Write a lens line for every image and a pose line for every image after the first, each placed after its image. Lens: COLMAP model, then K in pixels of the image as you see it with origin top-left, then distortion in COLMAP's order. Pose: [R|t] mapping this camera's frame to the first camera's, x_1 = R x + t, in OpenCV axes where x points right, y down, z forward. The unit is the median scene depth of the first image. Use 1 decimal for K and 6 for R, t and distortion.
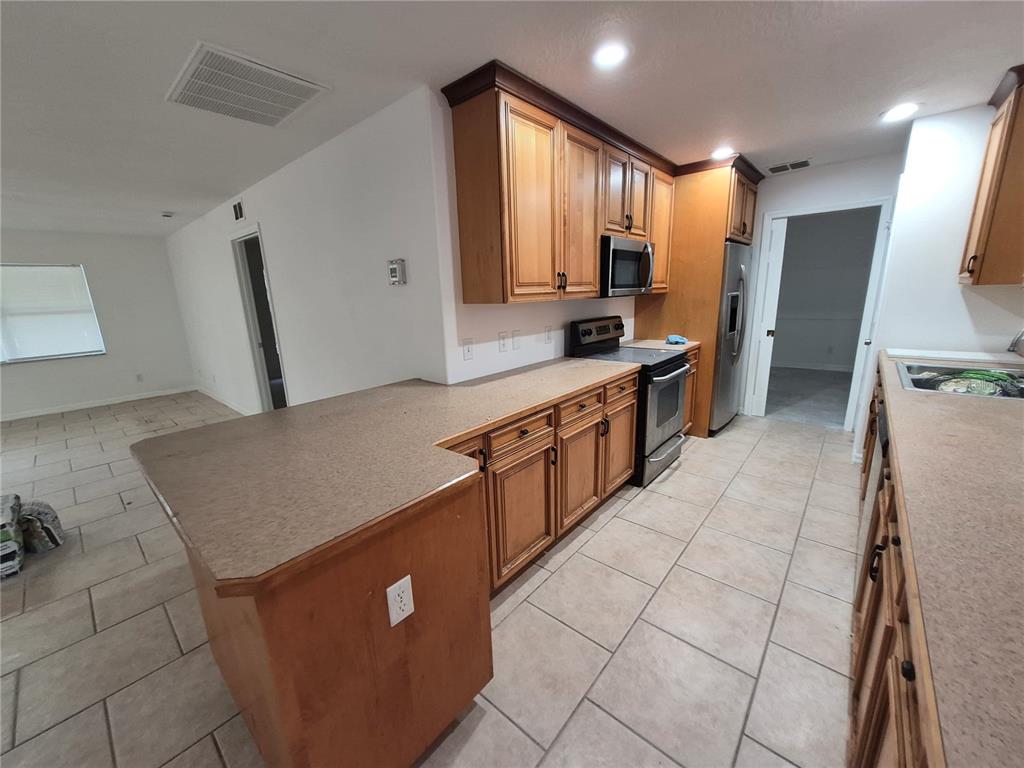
lens RADIAL K [[398.3, 0, 507.1], [0, 398.3, 386.4], [0, 0, 1]] dist [0.000296, 0.000499]
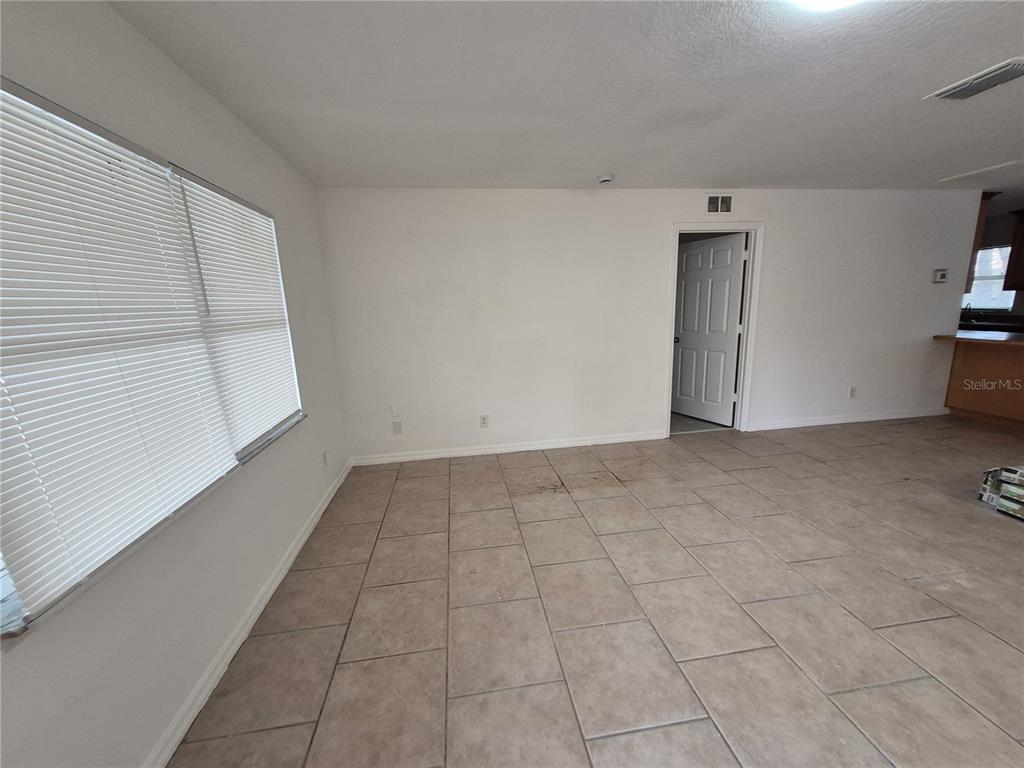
lens RADIAL K [[398.3, 0, 511.7], [0, 398.3, 383.4], [0, 0, 1]] dist [0.000296, 0.000499]
pose [[0.648714, -0.136855, 0.748626, -2.185537], [0.186325, 0.982321, 0.018119, -0.153570], [-0.737871, 0.127734, 0.662745, 0.966125]]
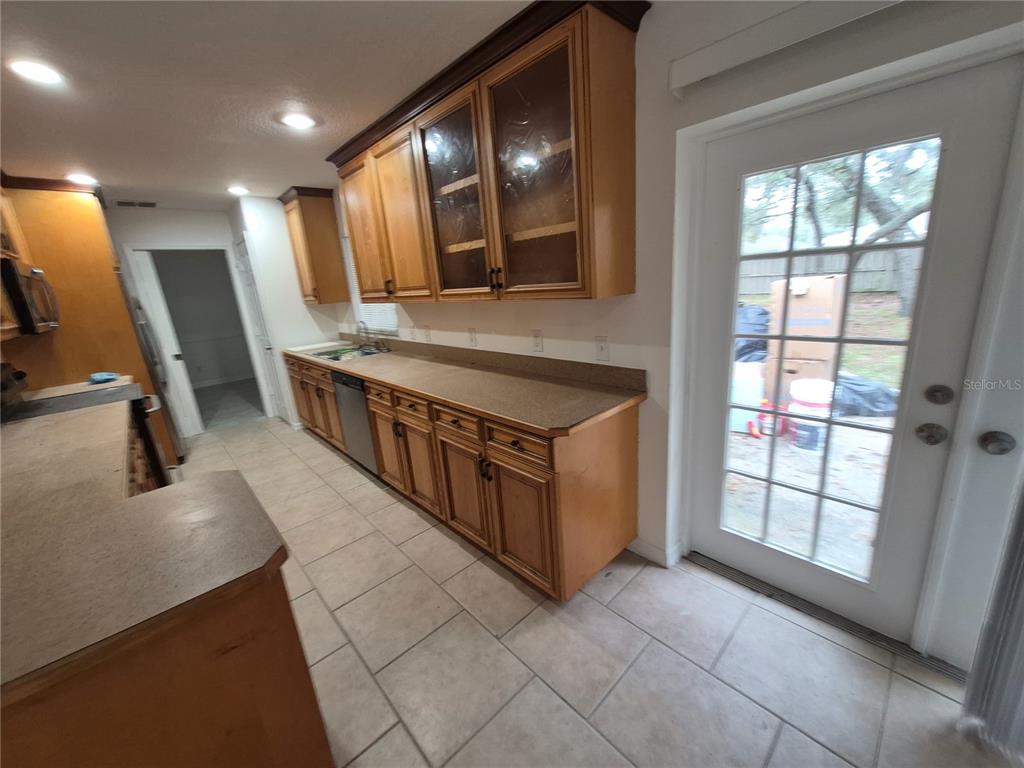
lens RADIAL K [[398.3, 0, 511.0], [0, 398.3, 388.6], [0, 0, 1]] dist [0.000296, 0.000499]
pose [[0.104124, -0.235305, 0.966328, -0.379890], [0.297982, 0.934356, 0.195411, 0.001350], [-0.948875, 0.267602, 0.167406, 0.002030]]
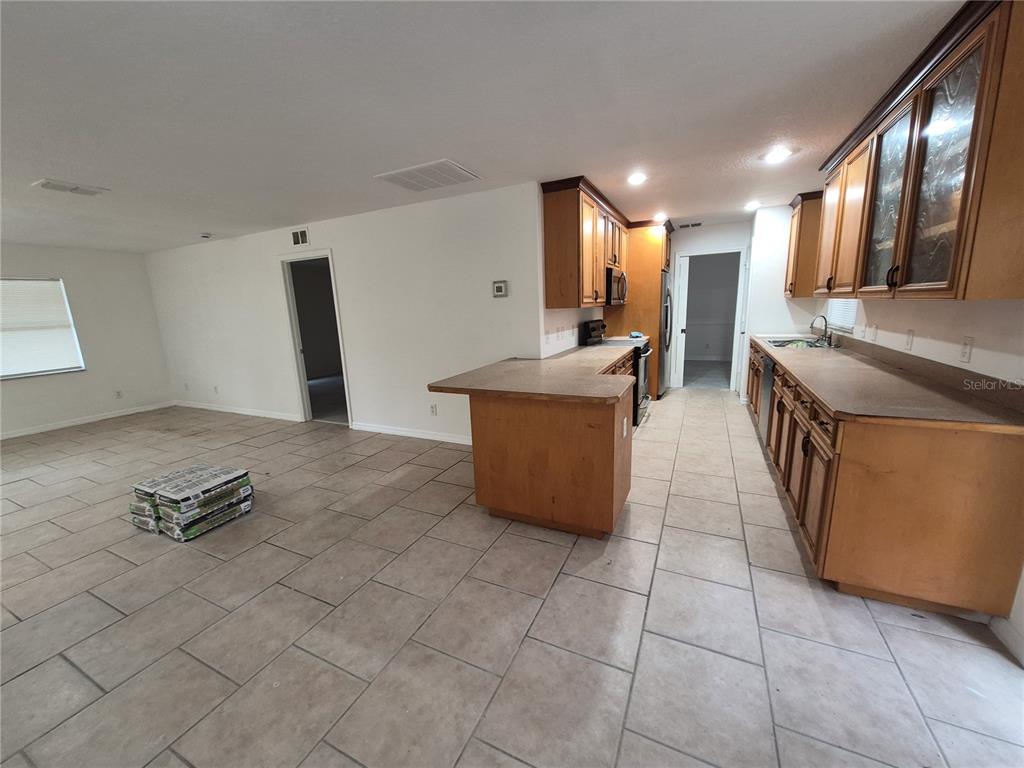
lens RADIAL K [[398.3, 0, 506.6], [0, 398.3, 388.4], [0, 0, 1]] dist [0.000296, 0.000499]
pose [[0.965121, -0.055977, 0.255752, -0.496666], [0.065713, 0.997397, -0.029675, 0.107895], [-0.253425, 0.045446, 0.966287, -0.359076]]
